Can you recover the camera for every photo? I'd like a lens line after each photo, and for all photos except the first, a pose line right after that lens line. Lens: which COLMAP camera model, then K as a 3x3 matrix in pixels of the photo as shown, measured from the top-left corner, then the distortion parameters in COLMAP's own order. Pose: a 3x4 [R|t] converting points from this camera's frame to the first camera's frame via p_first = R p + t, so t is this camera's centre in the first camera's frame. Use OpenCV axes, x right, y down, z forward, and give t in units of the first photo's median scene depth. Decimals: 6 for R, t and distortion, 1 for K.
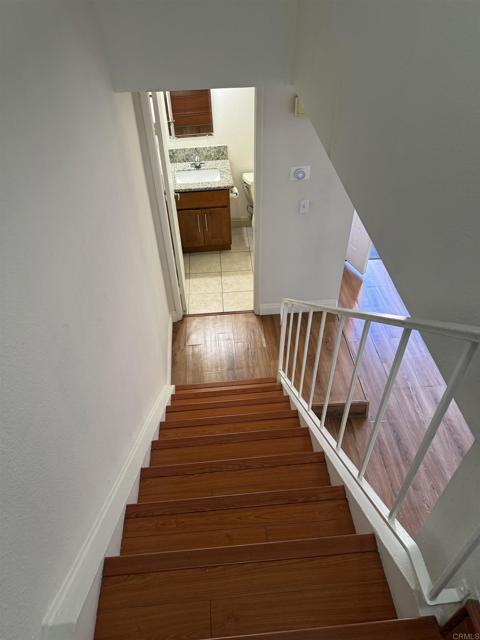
lens RADIAL K [[454.7, 0, 244.0], [0, 454.7, 326.8], [0, 0, 1]] dist [0.059875, -0.061791]
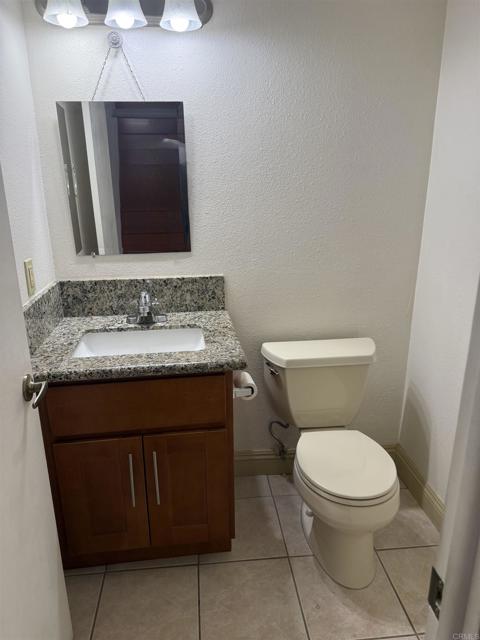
lens RADIAL K [[454.7, 0, 245.8], [0, 454.7, 323.7], [0, 0, 1]] dist [0.059875, -0.061791]
pose [[0.998985, 0.004037, 0.044873, -0.035850], [0.016522, 0.893766, -0.448228, -0.178386], [-0.041916, 0.448515, 0.892792, 0.660920]]
